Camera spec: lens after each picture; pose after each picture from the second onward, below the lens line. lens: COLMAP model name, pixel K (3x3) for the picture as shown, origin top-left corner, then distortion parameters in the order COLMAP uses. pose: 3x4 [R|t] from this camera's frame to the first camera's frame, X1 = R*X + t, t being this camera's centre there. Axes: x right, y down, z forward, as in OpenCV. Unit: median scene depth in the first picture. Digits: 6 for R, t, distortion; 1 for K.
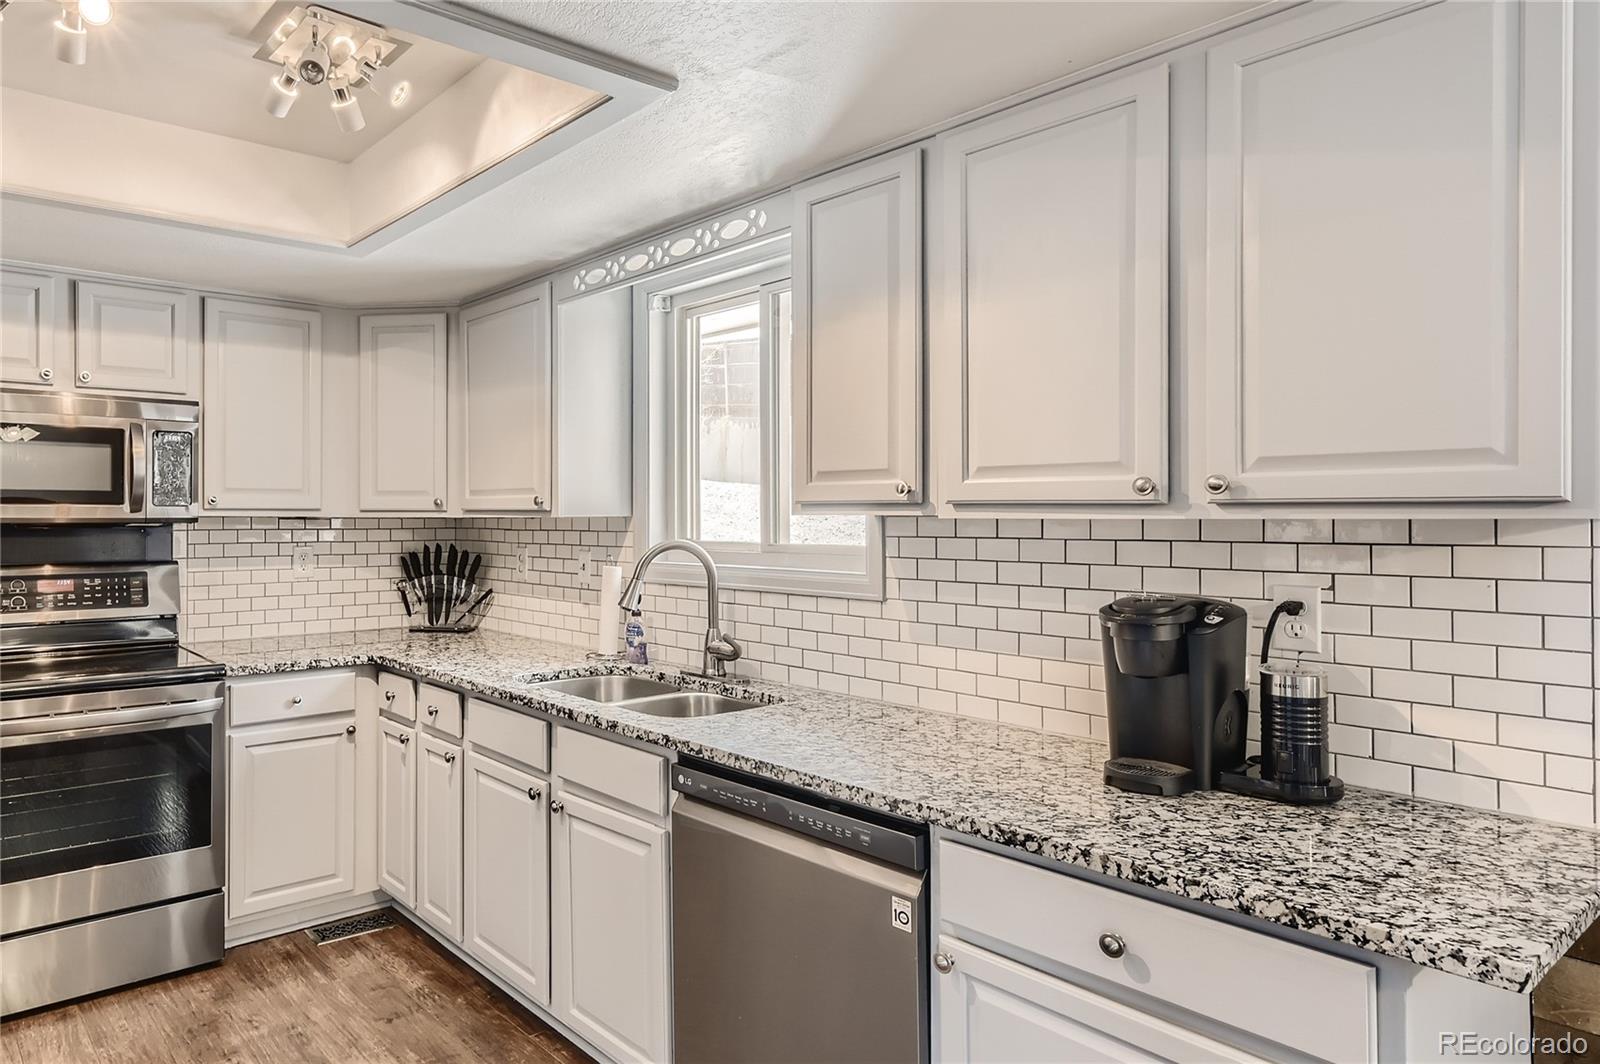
lens RADIAL K [[965.6, 0, 799.5], [0, 965.6, 510.9], [0, 0, 1]] dist [0.002268, 0.000983]
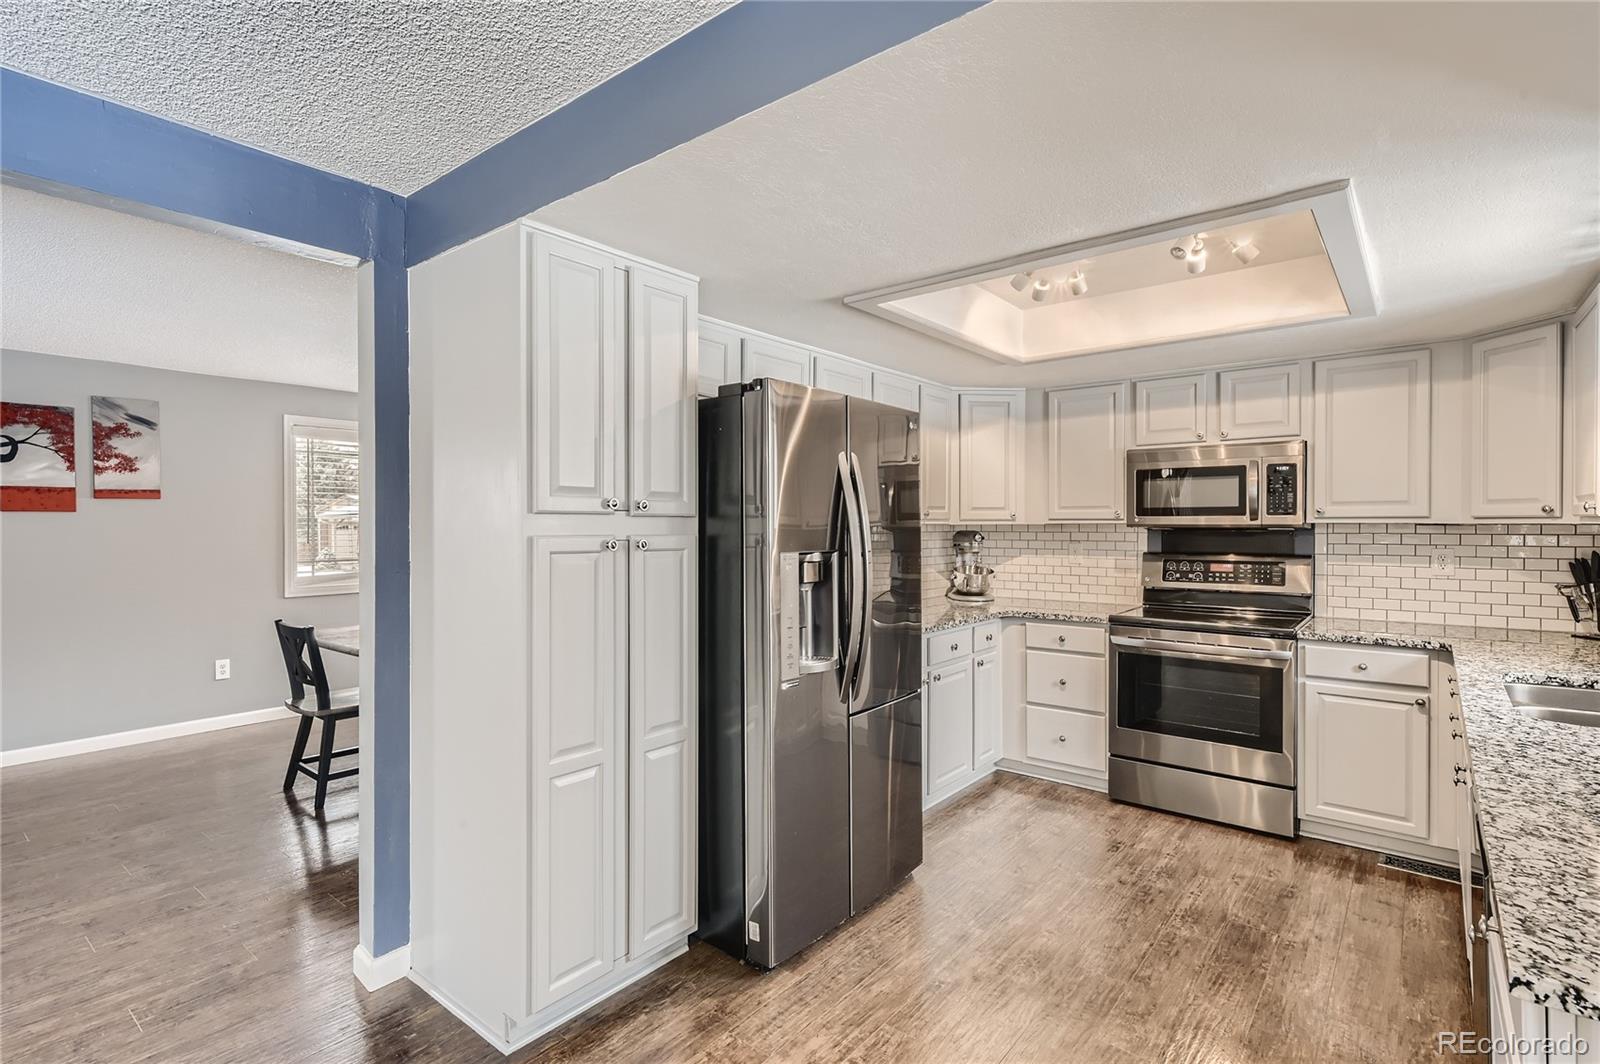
lens RADIAL K [[785.7, 0, 800.0], [0, 785.7, 532.0], [0, 0, 1]] dist [0.003578, 0.000167]
pose [[0.257435, 0.009329, -0.966251, 0.282360], [0.007962, 0.999899, 0.011776, -0.000730], [0.966263, -0.010725, 0.257334, 0.014527]]
